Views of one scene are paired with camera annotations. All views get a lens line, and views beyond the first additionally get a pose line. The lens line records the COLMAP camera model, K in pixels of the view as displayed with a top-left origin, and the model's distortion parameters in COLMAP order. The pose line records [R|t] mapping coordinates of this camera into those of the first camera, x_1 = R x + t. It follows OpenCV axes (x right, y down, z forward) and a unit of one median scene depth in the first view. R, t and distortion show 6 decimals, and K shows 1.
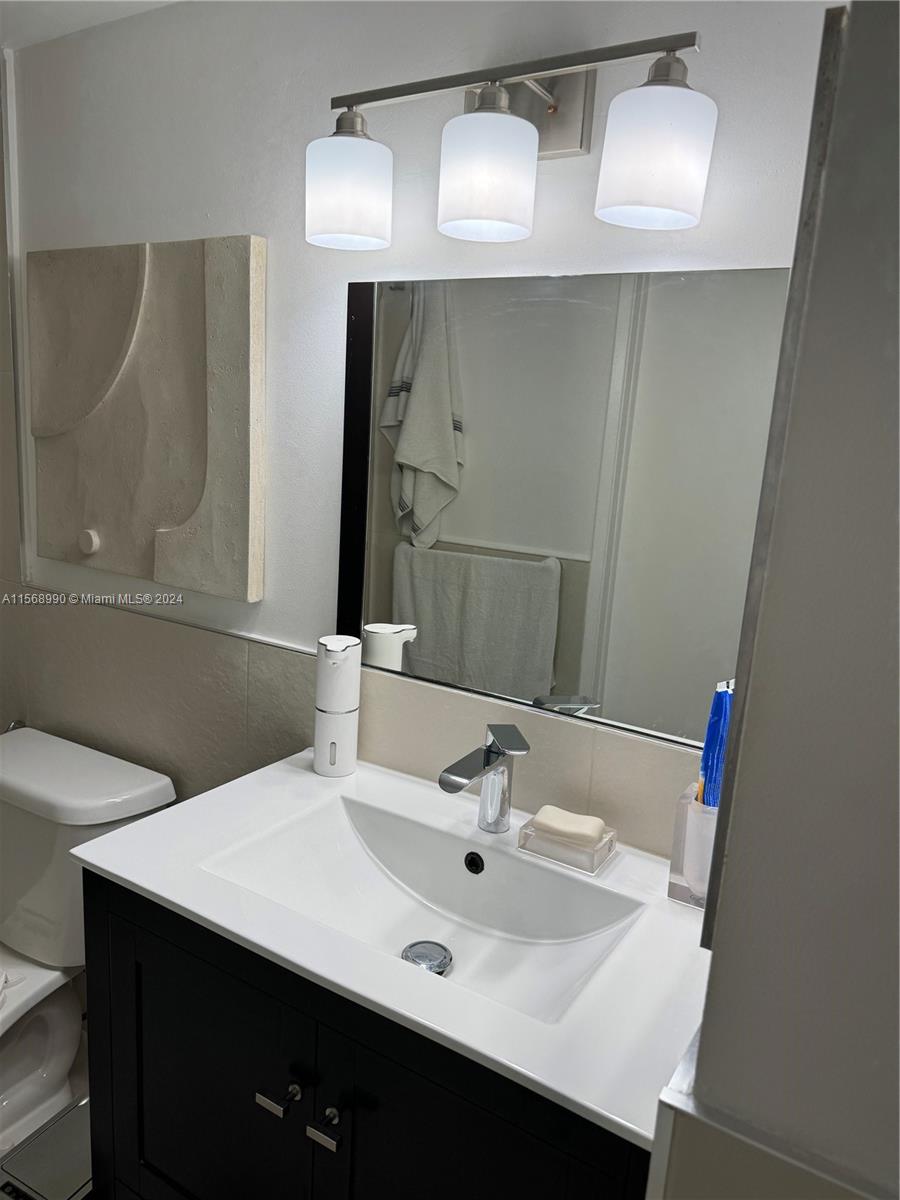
lens RADIAL K [[806.0, 0, 450.0], [0, 806.0, 600.0], [0, 0, 1]] dist [0.007769, -0.023108]
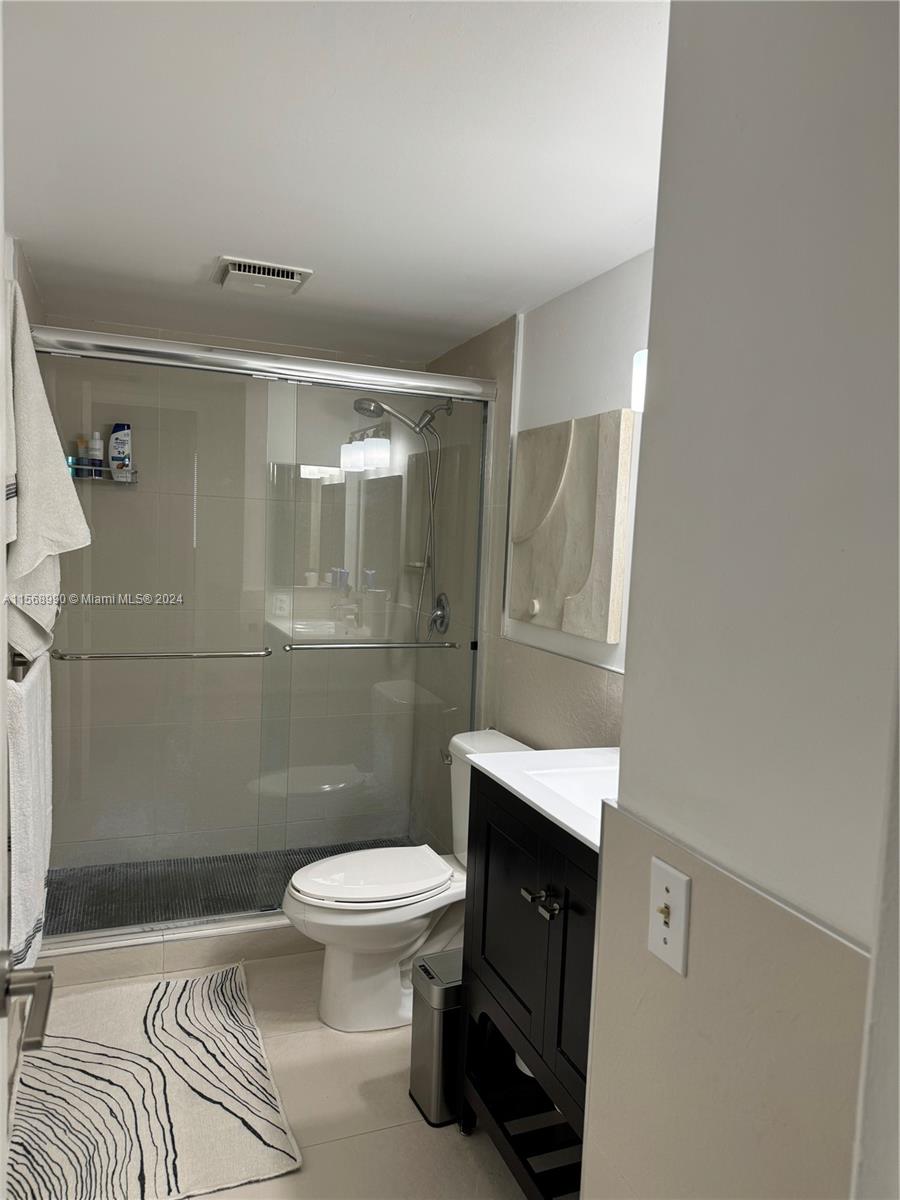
lens RADIAL K [[843.1, 0, 450.0], [0, 843.1, 600.0], [0, 0, 1]] dist [0.006242, 0.002659]
pose [[0.783600, 0.012557, -0.621139, 0.471847], [-0.116465, 0.985040, -0.127014, 0.151086], [0.610251, 0.171869, 0.773340, -0.381704]]
